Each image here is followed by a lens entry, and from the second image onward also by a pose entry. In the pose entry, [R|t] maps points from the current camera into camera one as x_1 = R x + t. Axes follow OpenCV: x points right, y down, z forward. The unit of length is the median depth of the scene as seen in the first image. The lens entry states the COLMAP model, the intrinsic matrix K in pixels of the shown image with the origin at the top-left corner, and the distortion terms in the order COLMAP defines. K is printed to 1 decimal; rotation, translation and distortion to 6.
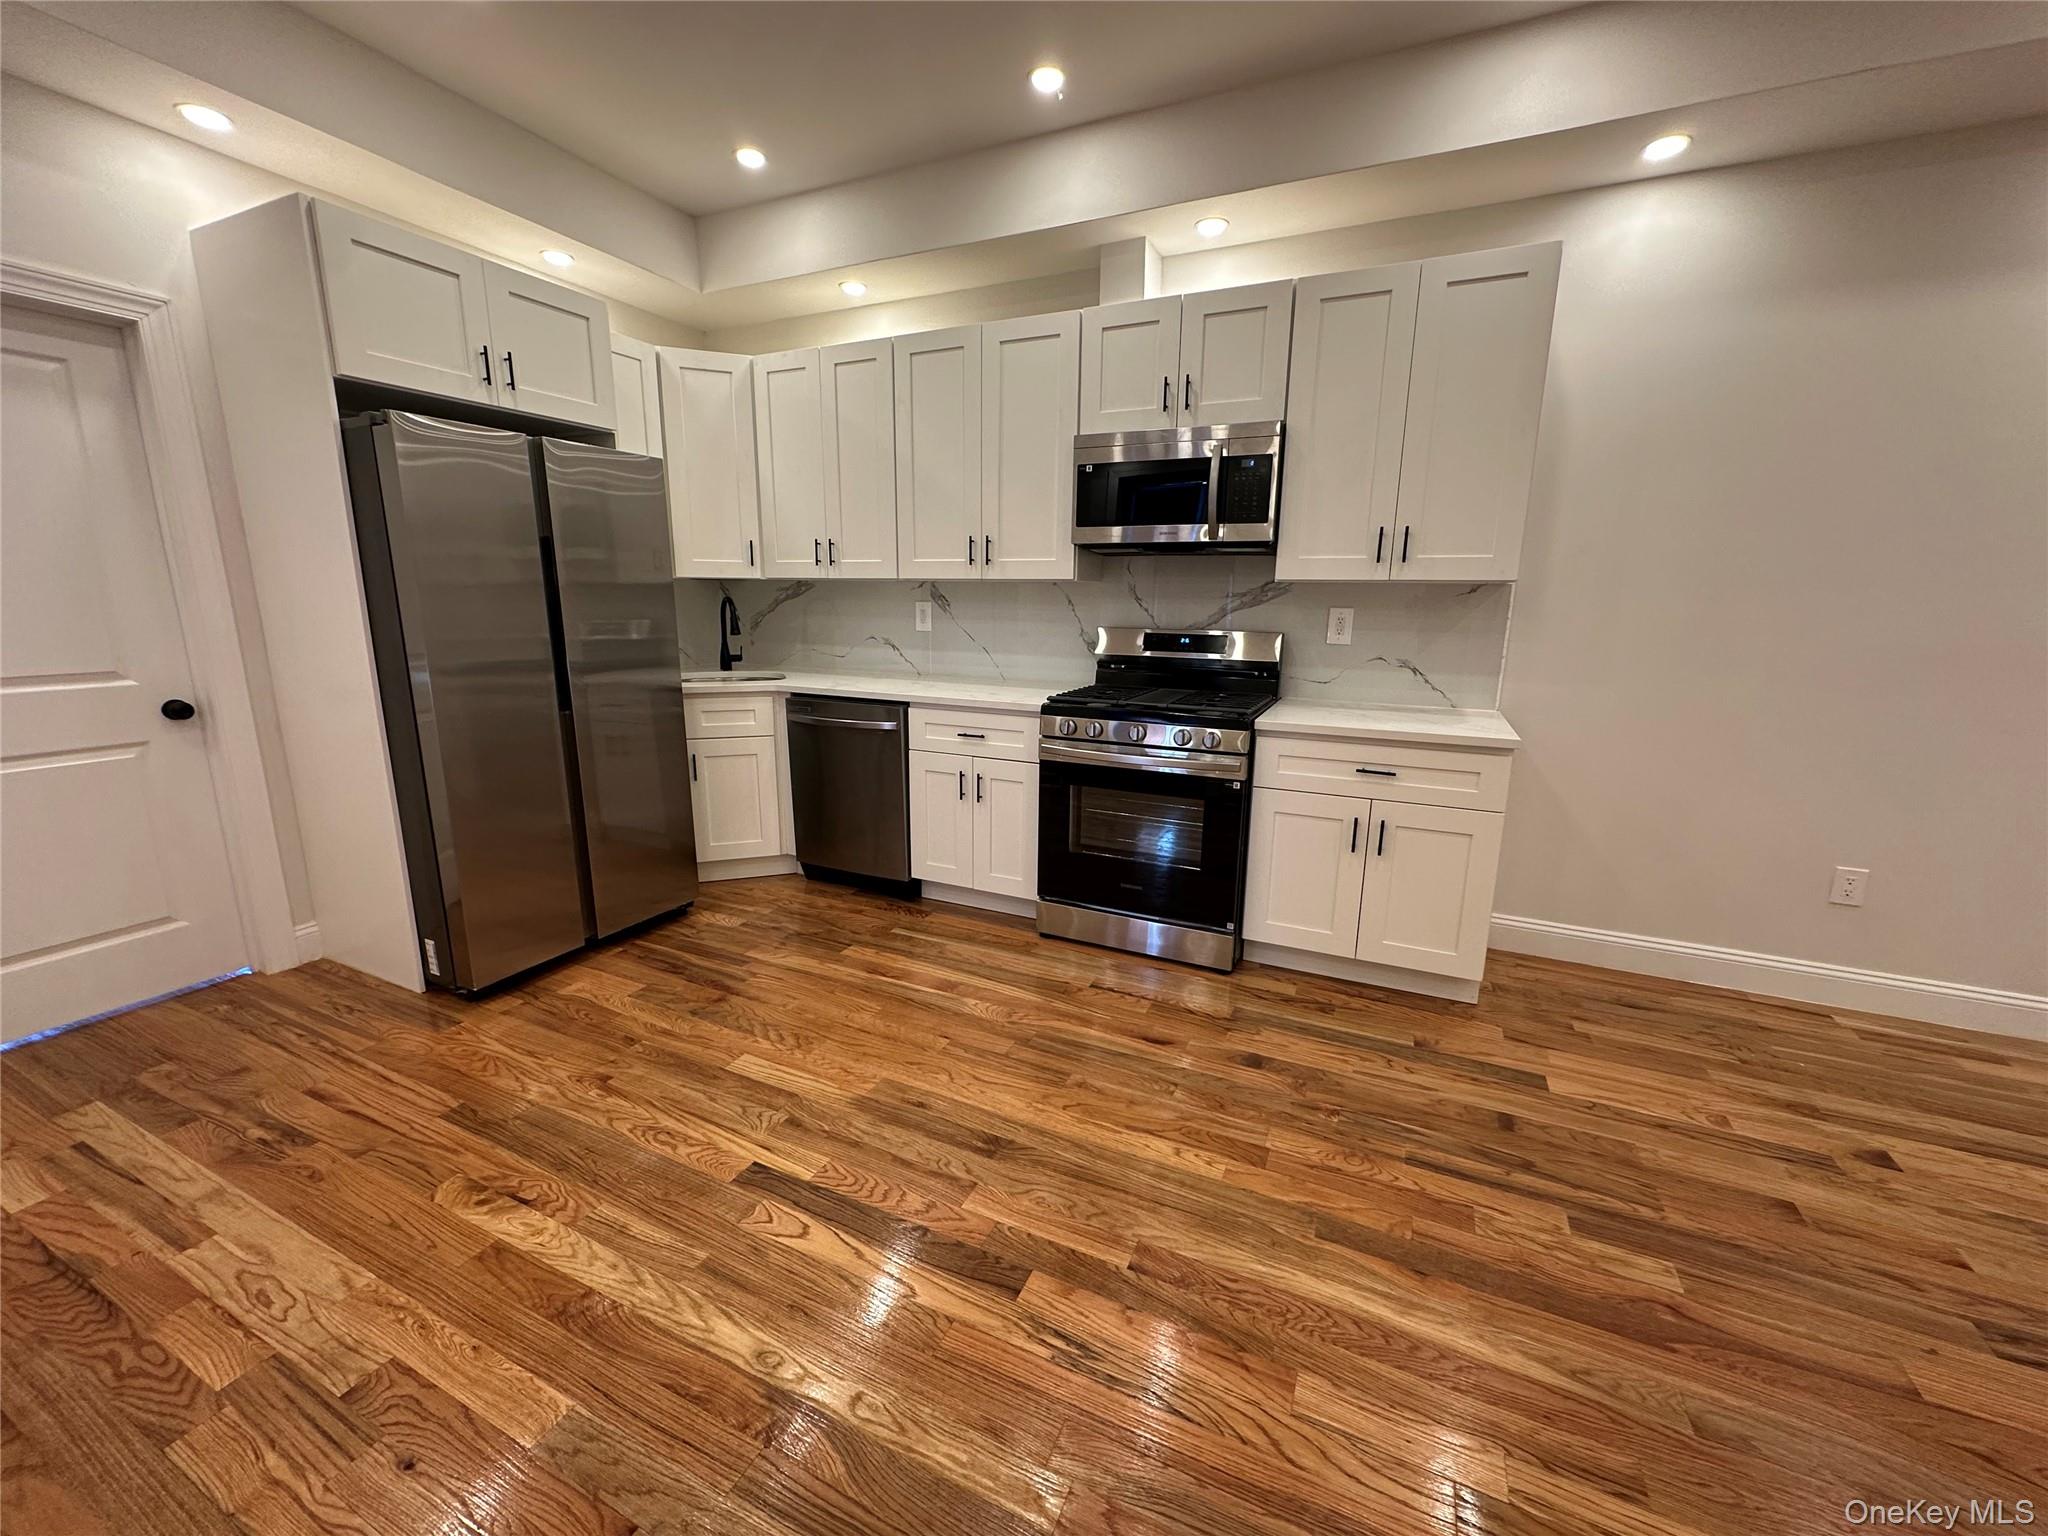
lens RADIAL K [[812.9, 0, 1027.3], [0, 812.9, 773.3], [0, 0, 1]] dist [-0.004352, 0.000392]
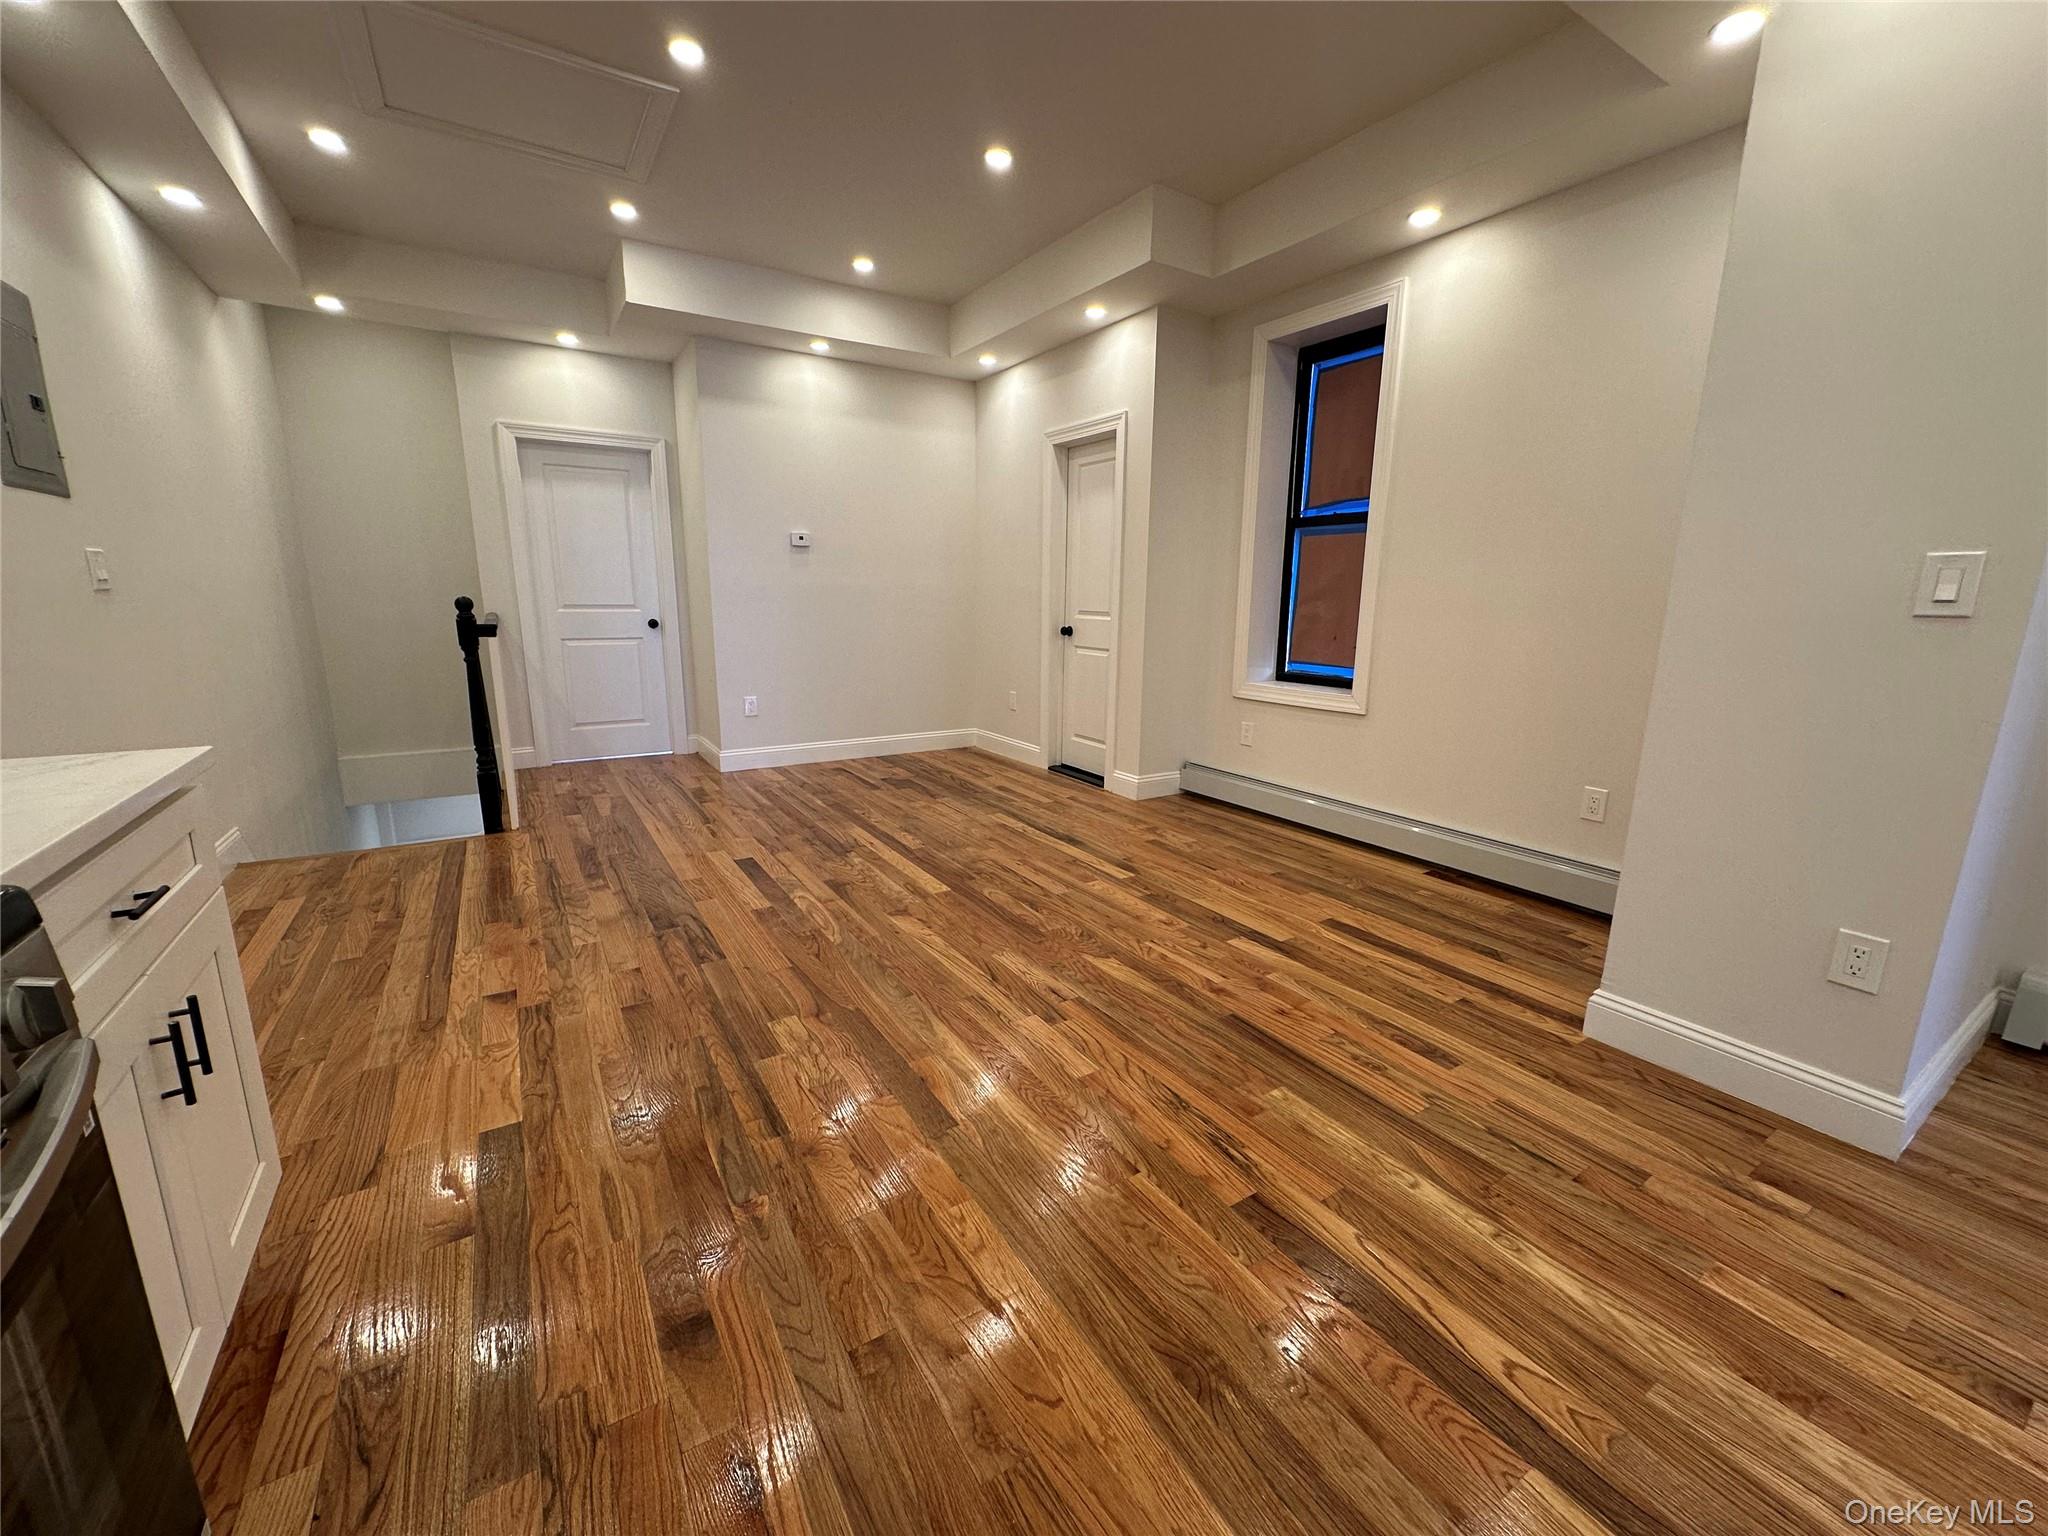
lens RADIAL K [[812.9, 0, 1024.1], [0, 812.9, 766.7], [0, 0, 1]] dist [-0.004352, 0.000392]
pose [[-0.842712, -0.135737, 0.520972, -0.144852], [0.093707, 0.915939, 0.390223, -0.185393], [-0.530146, 0.377664, -0.759154, 1.090051]]
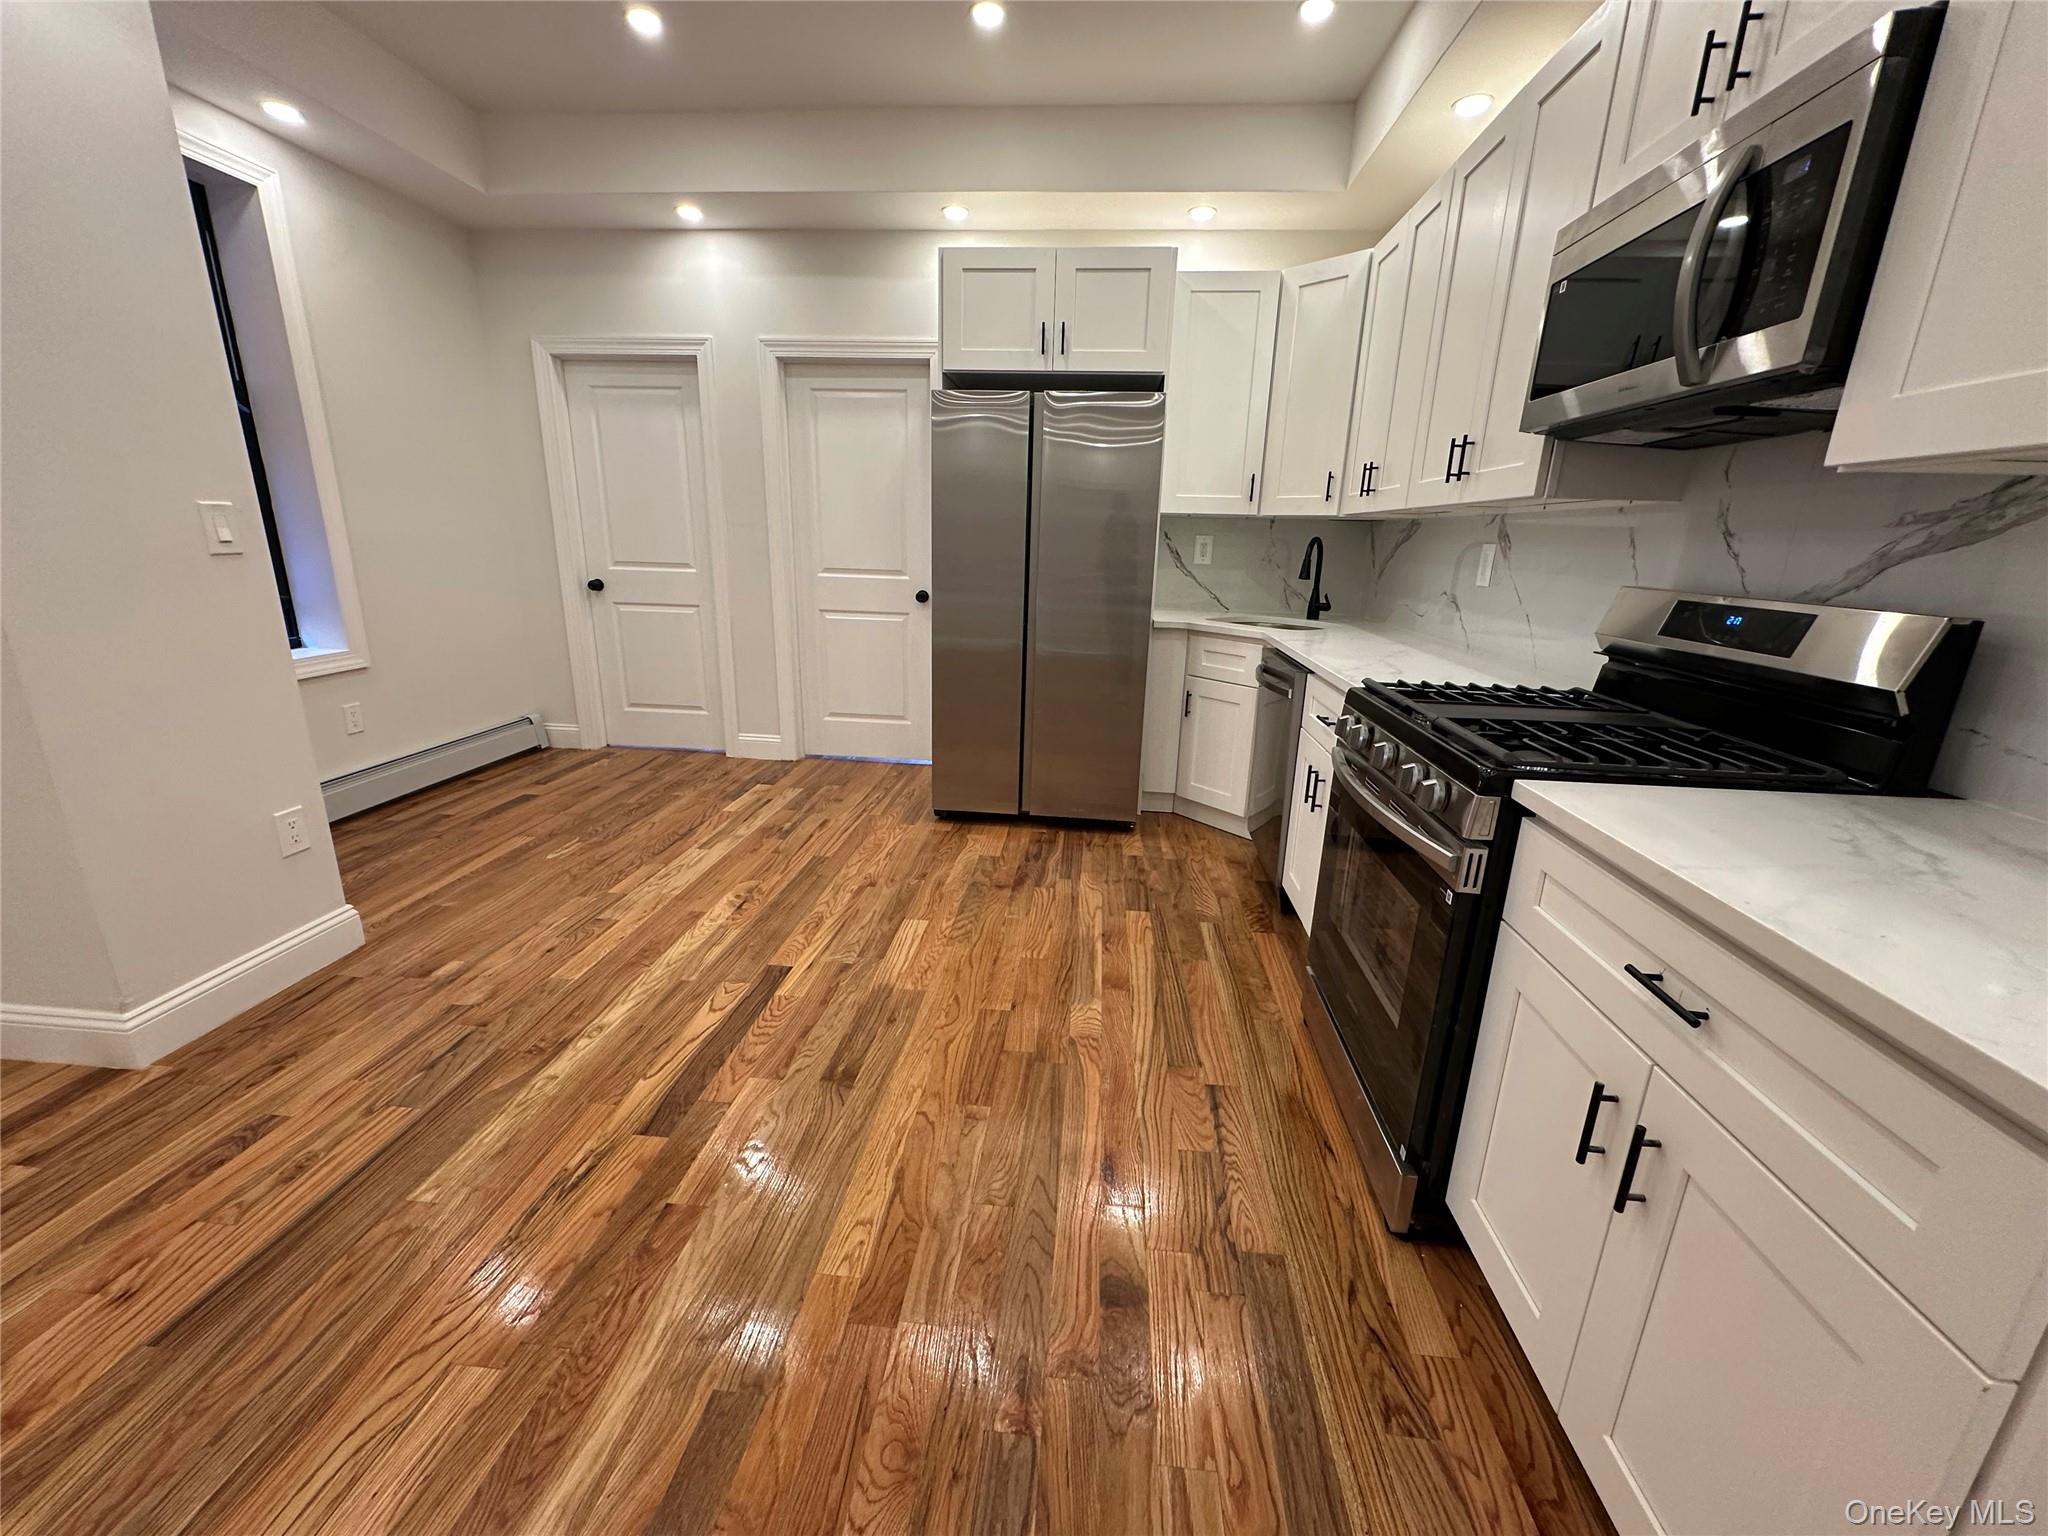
lens RADIAL K [[812.9, 0, 1025.0], [0, 812.9, 770.7], [0, 0, 1]] dist [-0.004352, 0.000392]
pose [[0.339371, 0.259043, -0.904281, 0.653784], [-0.227411, 0.955411, 0.188344, -0.101909], [0.912749, 0.141725, 0.383148, 0.616784]]
